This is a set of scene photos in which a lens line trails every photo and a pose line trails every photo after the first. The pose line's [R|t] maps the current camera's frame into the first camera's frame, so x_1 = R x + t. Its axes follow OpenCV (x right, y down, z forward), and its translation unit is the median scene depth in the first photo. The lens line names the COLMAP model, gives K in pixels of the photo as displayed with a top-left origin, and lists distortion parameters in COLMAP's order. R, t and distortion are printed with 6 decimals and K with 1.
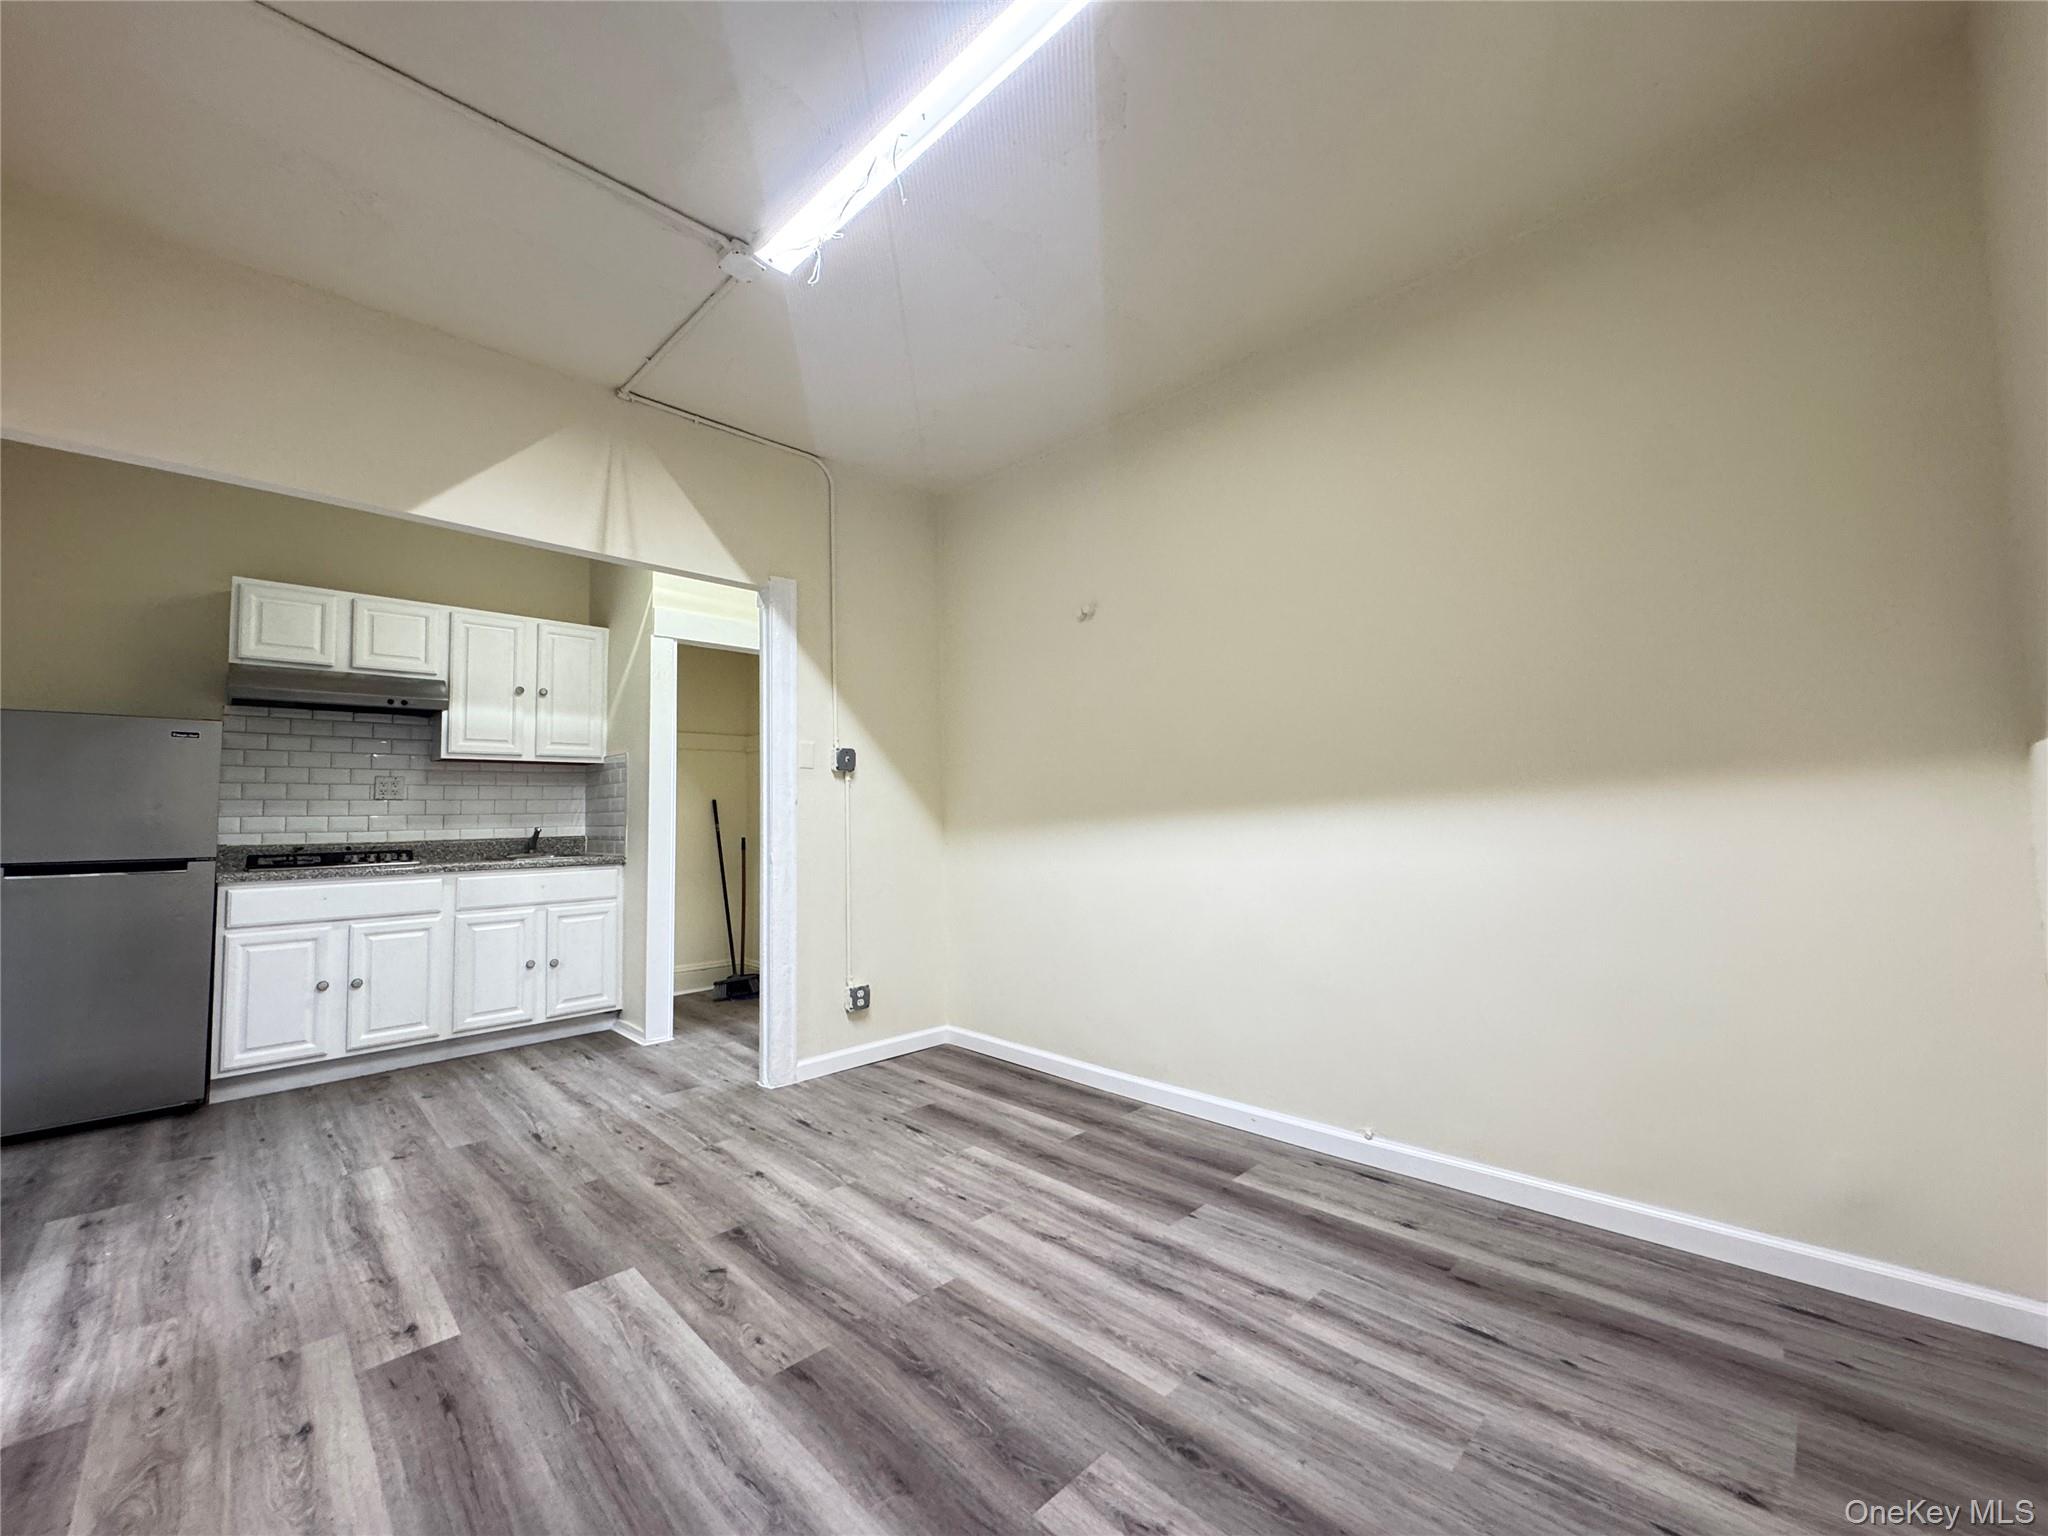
lens RADIAL K [[814.6, 0, 1022.8], [0, 814.6, 770.4], [0, 0, 1]] dist [-0.002327, 0.000376]
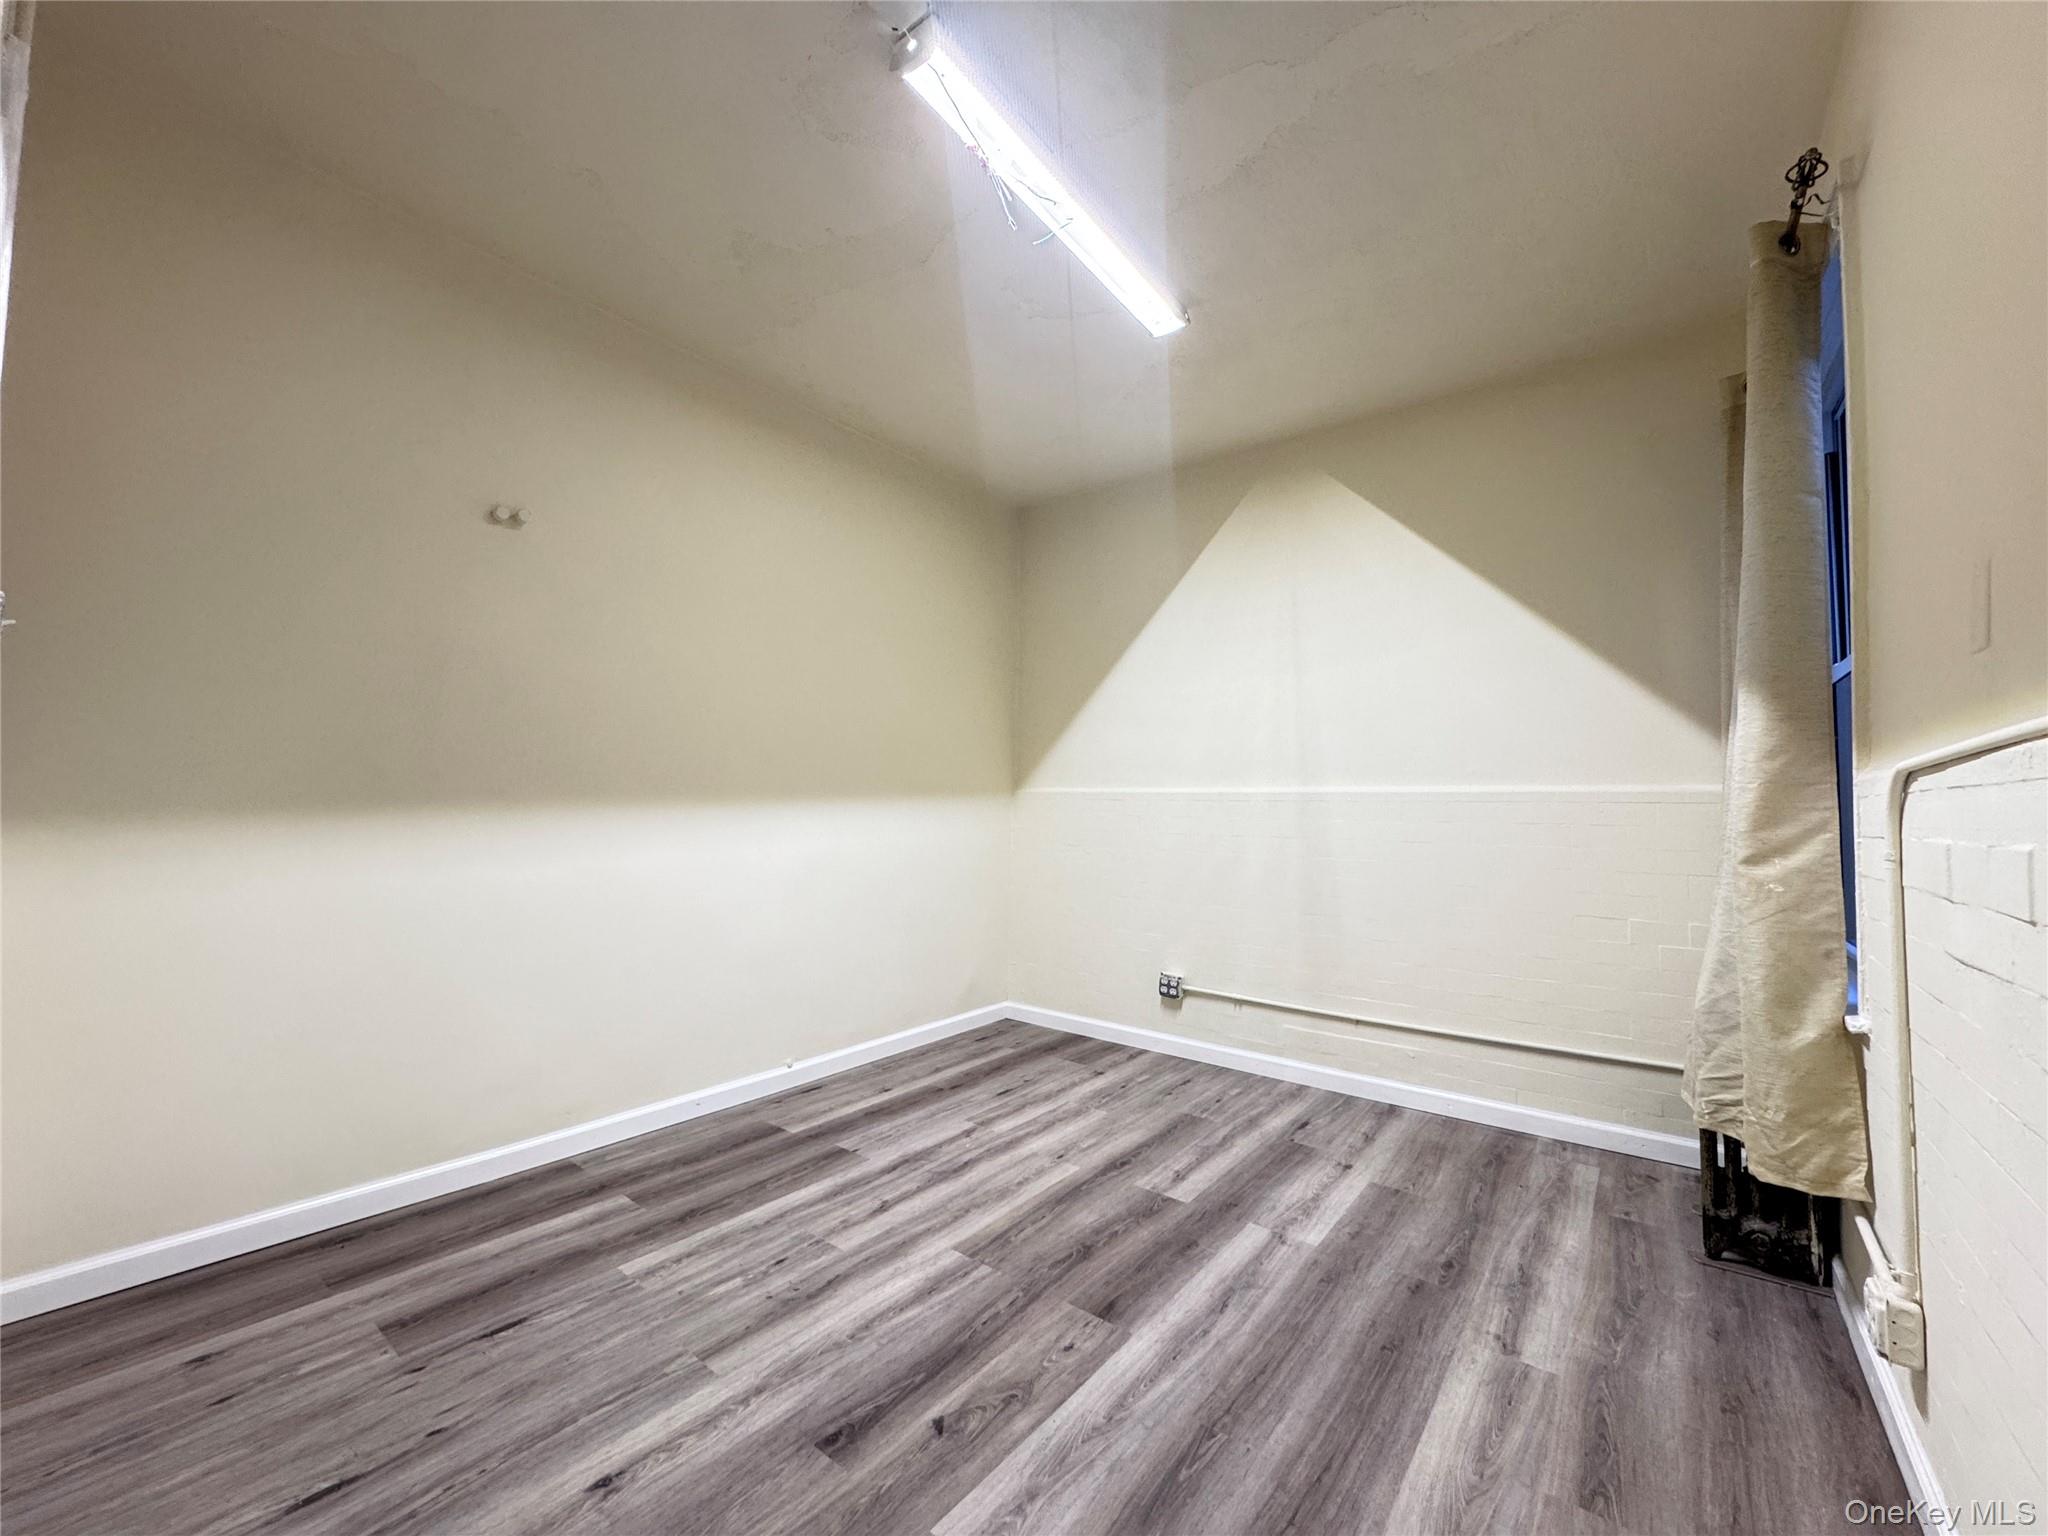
lens RADIAL K [[814.6, 0, 1022.8], [0, 814.6, 770.4], [0, 0, 1]] dist [-0.002327, 0.000376]
pose [[-0.128157, 0.065814, 0.989568, -1.027875], [-0.073707, 0.994404, -0.075681, 0.073773], [-0.989011, -0.082637, -0.122589, 0.956819]]
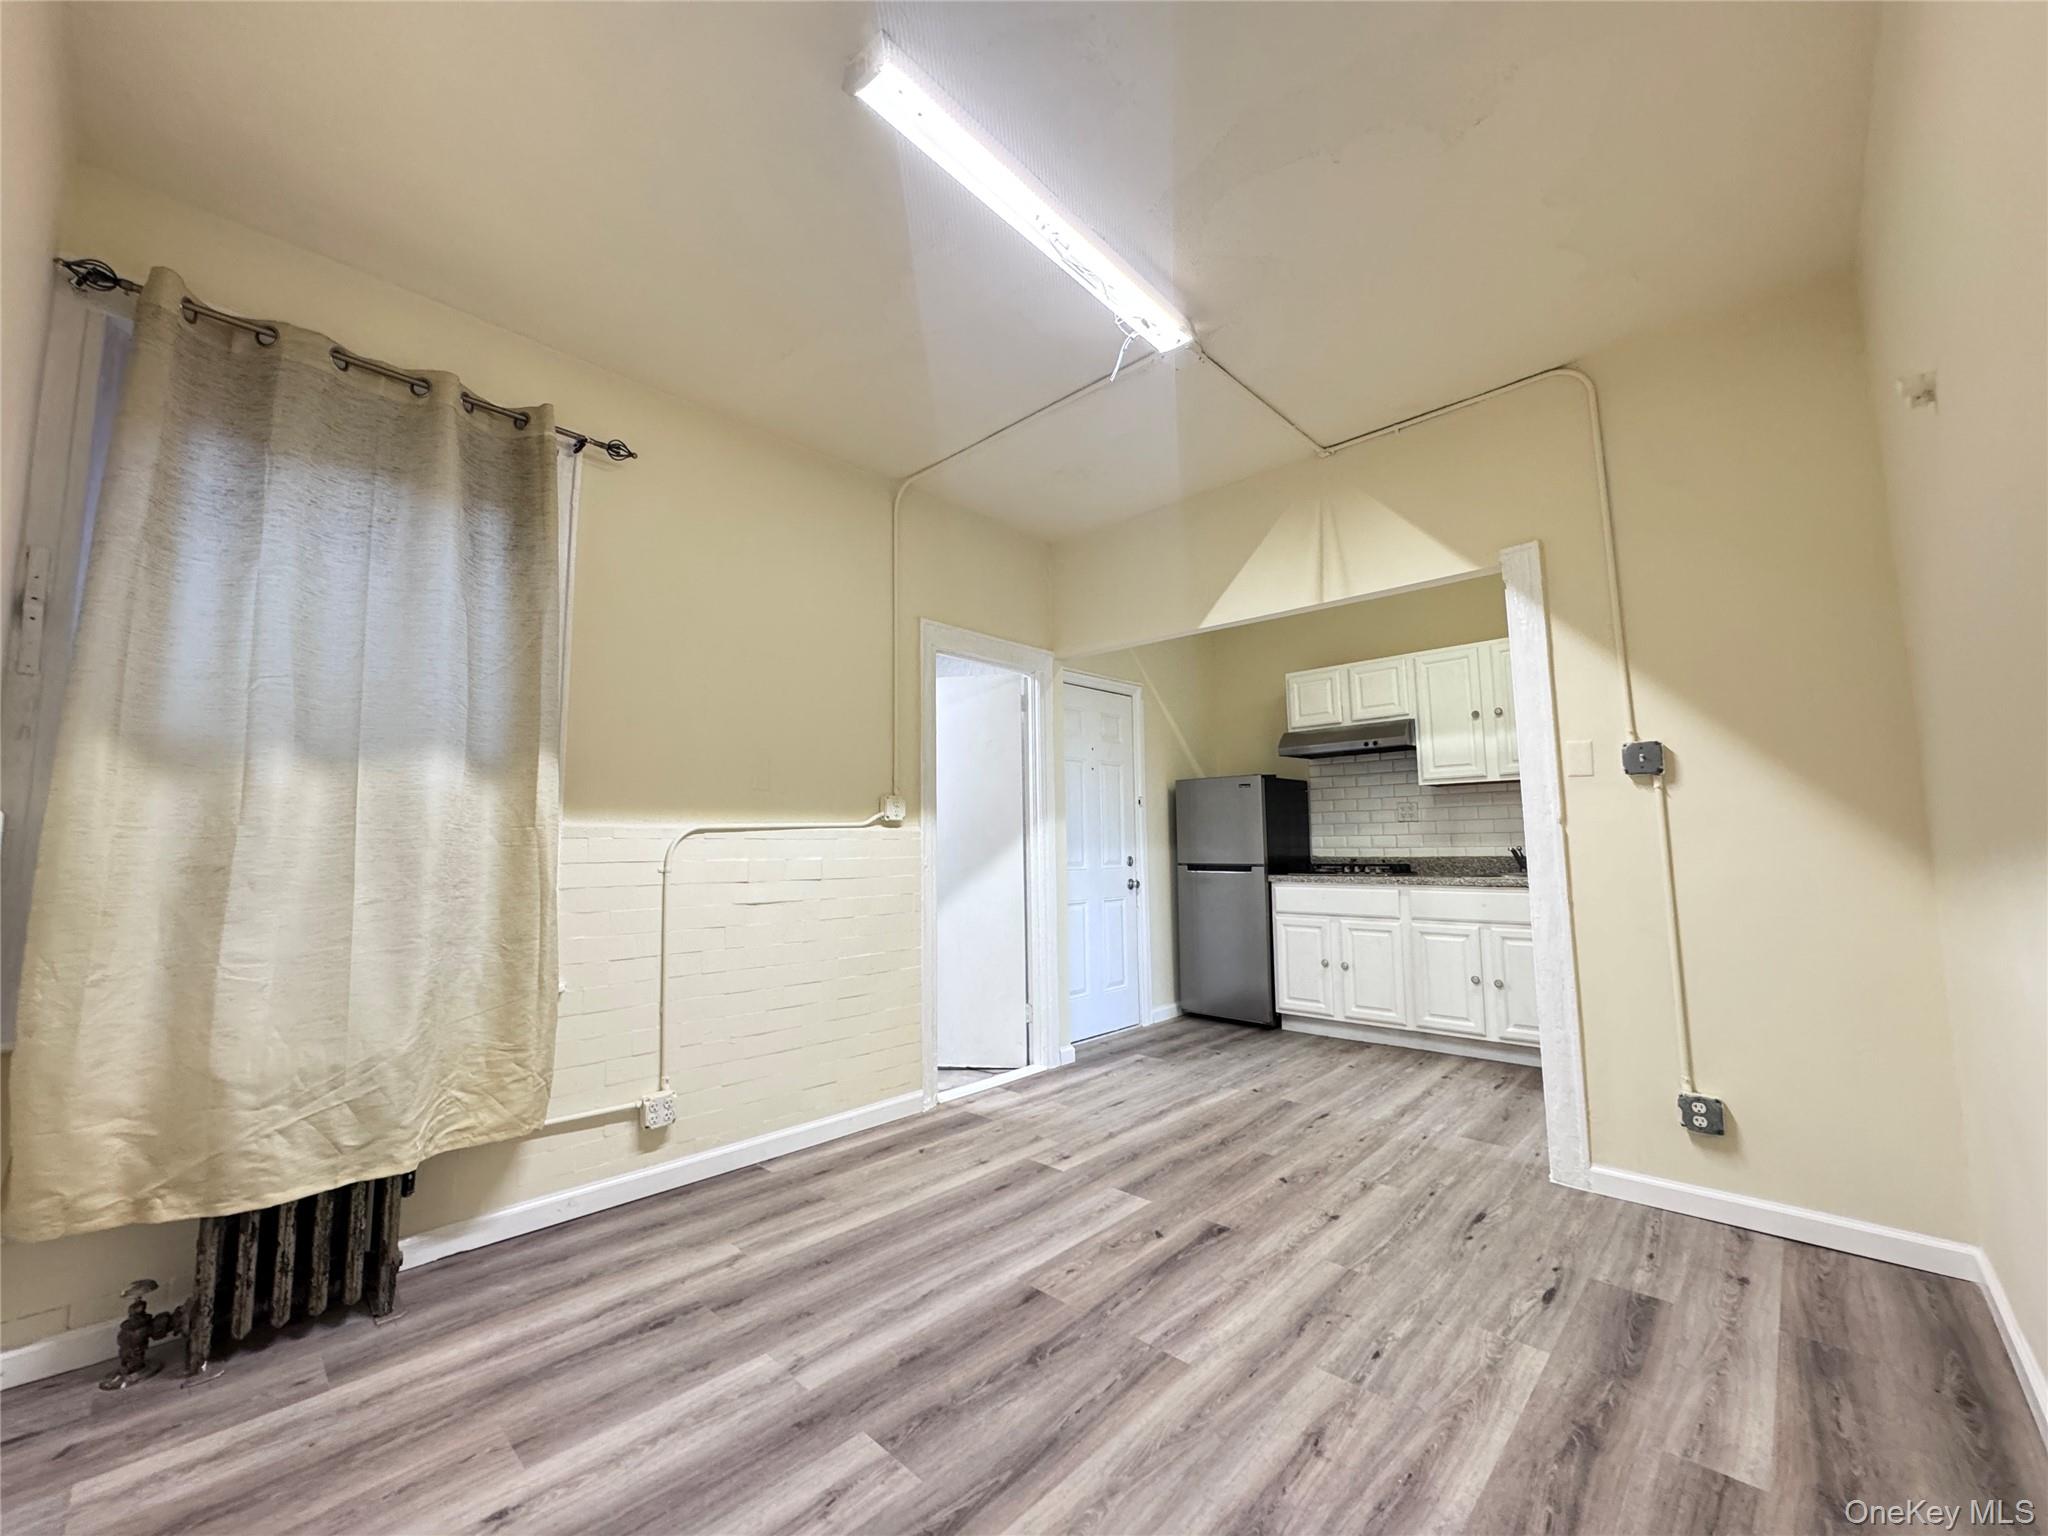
lens RADIAL K [[814.6, 0, 1022.8], [0, 814.6, 770.4], [0, 0, 1]] dist [-0.002327, 0.000376]
pose [[0.029015, -0.076837, -0.996621, 0.755484], [0.068109, 0.994876, -0.074720, 0.021350], [0.997256, -0.065711, 0.034099, 0.727591]]
